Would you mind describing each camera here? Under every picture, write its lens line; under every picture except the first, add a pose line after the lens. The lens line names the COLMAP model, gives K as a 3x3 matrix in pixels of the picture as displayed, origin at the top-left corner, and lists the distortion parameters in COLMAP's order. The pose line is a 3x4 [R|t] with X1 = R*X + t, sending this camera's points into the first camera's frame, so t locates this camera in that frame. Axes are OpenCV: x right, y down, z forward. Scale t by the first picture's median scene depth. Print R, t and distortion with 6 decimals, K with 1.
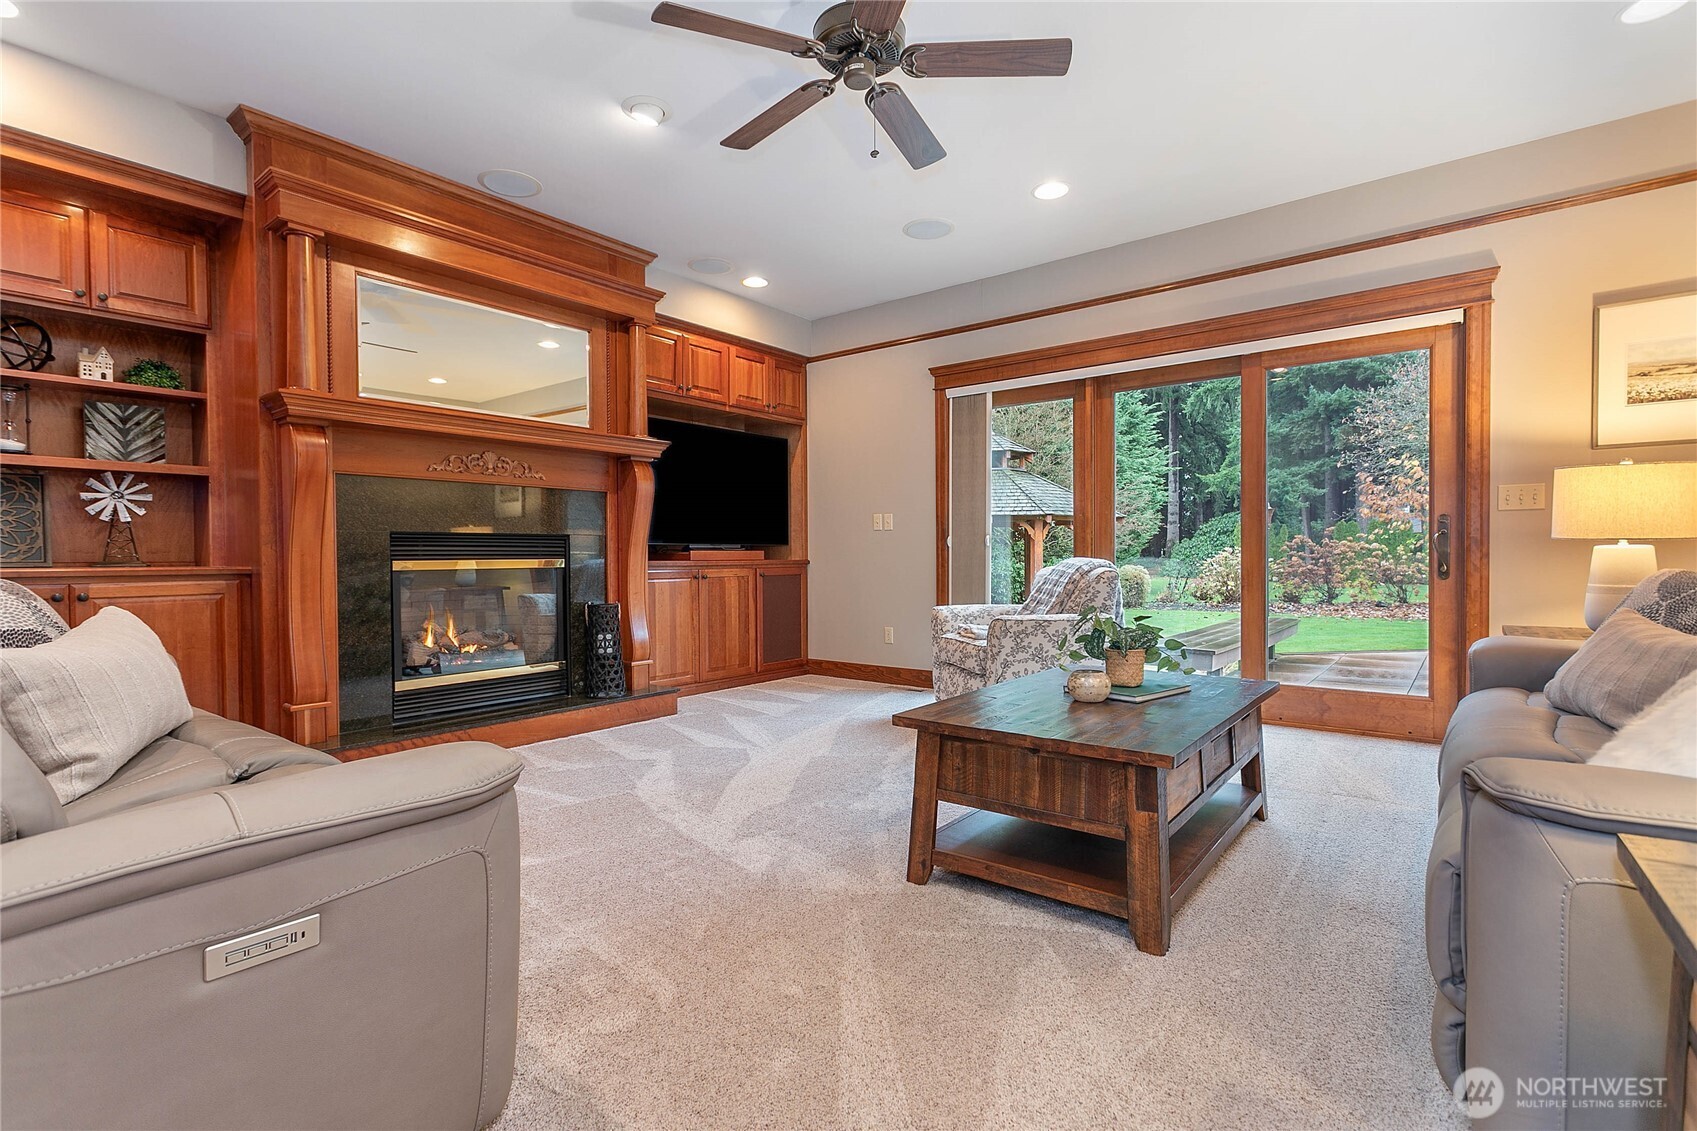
lens RADIAL K [[808.3, 0, 847.9], [0, 808.3, 570.2], [0, 0, 1]] dist [-0.001734, -0.000239]
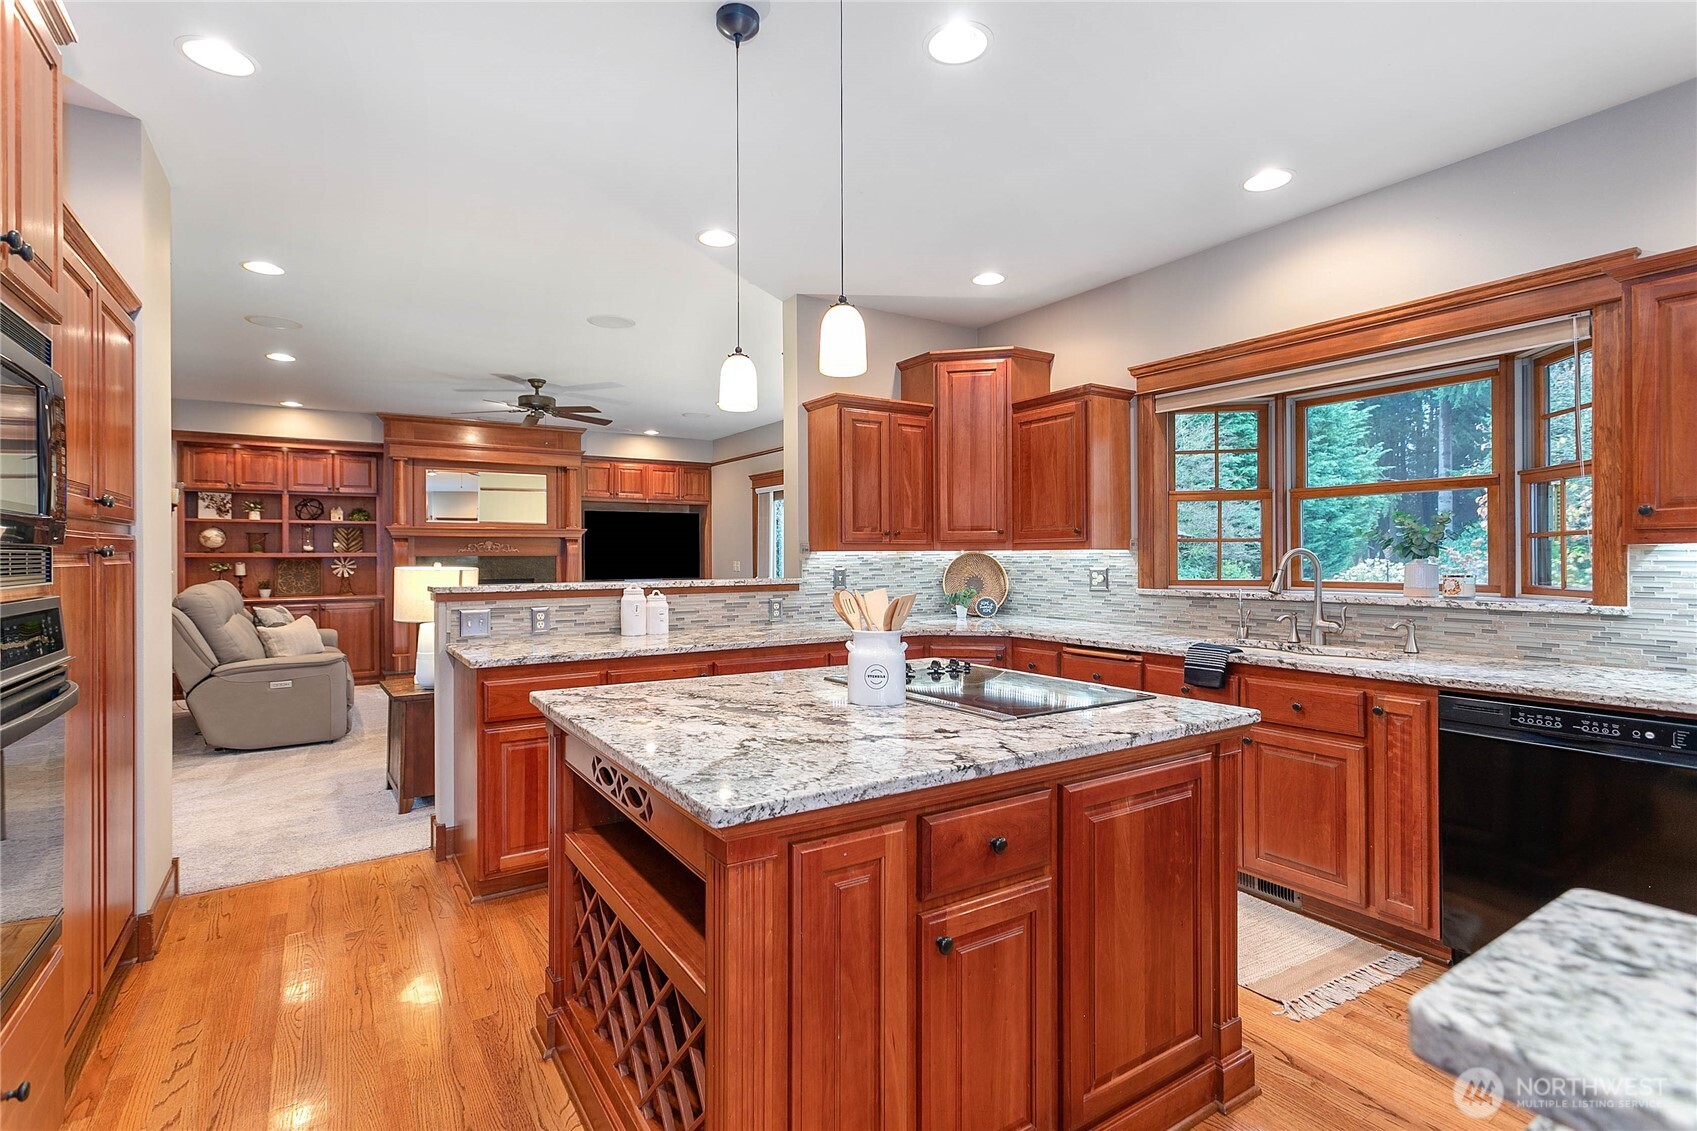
lens RADIAL K [[808.3, 0, 846.6], [0, 808.3, 557.0], [0, 0, 1]] dist [-0.001734, -0.000239]
pose [[0.946818, 0.000428, -0.321770, 0.997566], [-0.004143, 0.999932, -0.010860, -0.076307], [0.321744, 0.011616, 0.946755, -0.625438]]
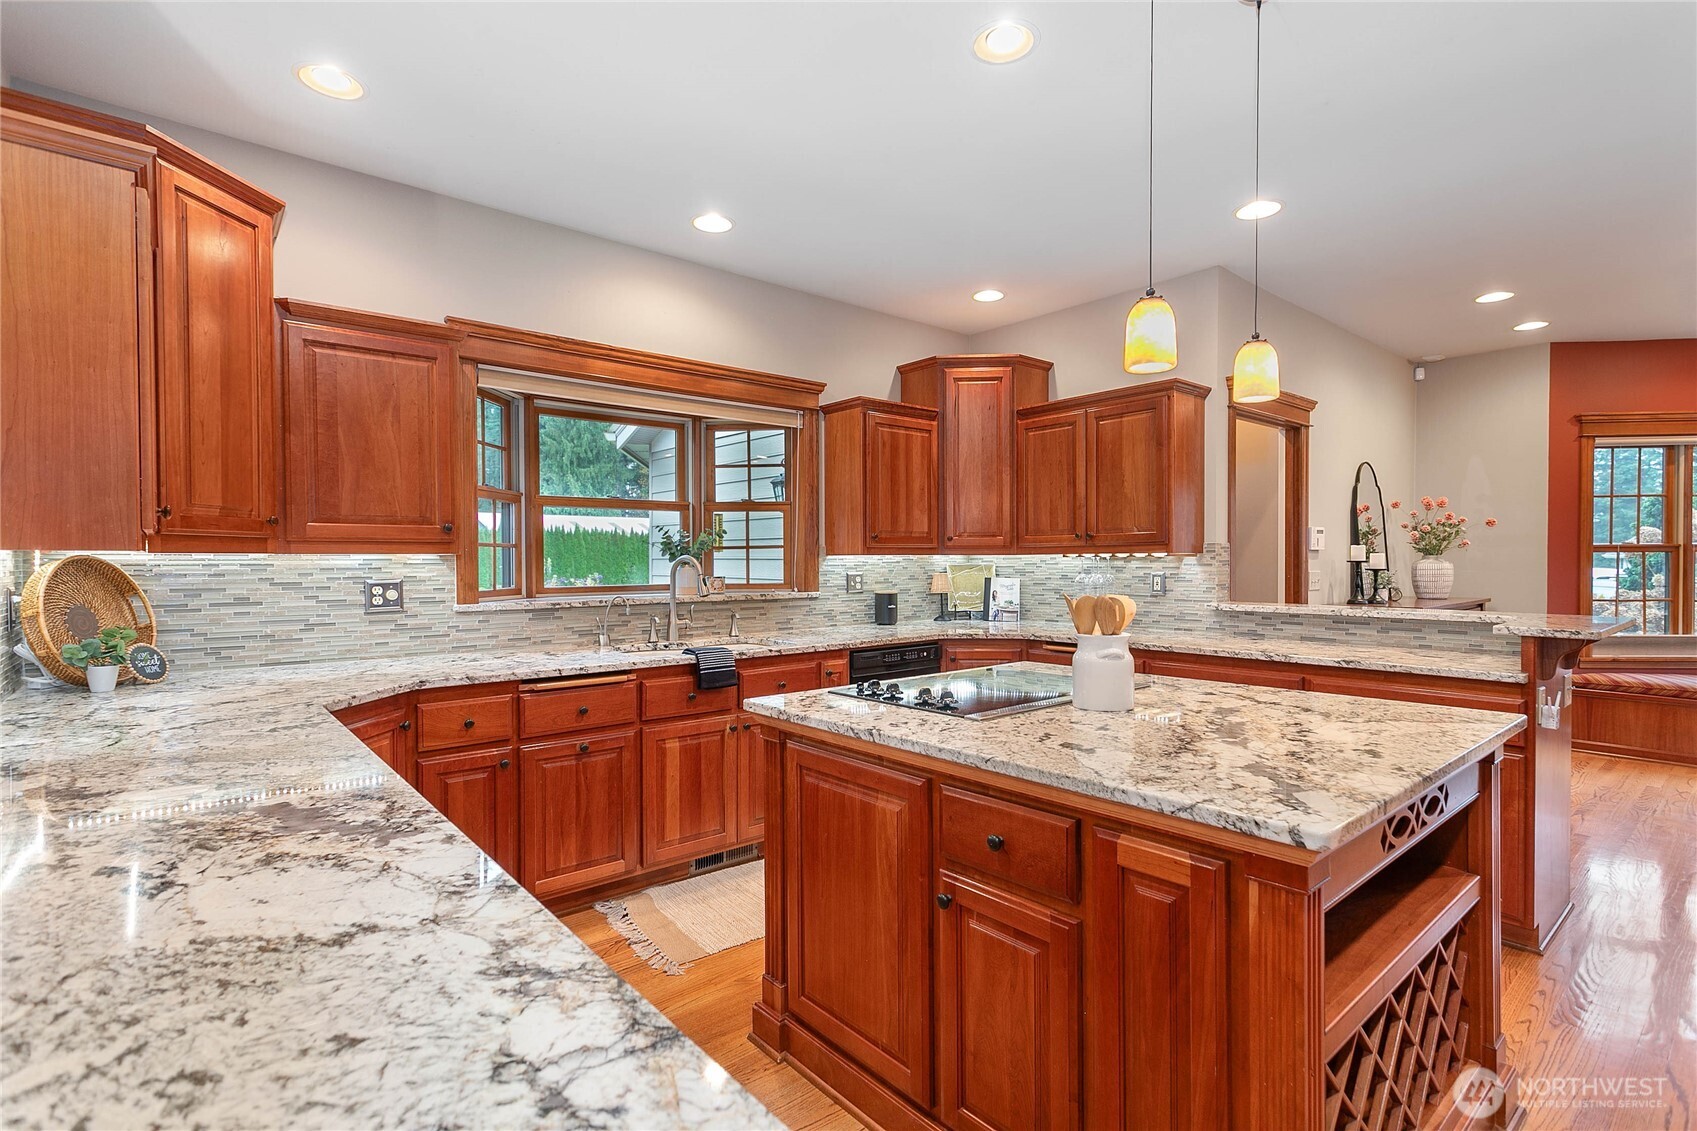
lens RADIAL K [[808.3, 0, 849.0], [0, 808.3, 567.2], [0, 0, 1]] dist [-0.001734, -0.000239]
pose [[0.193729, -0.006436, 0.981034, -6.513212], [0.015286, 0.999877, 0.003541, -0.148536], [-0.980936, 0.014310, 0.193803, 5.447126]]
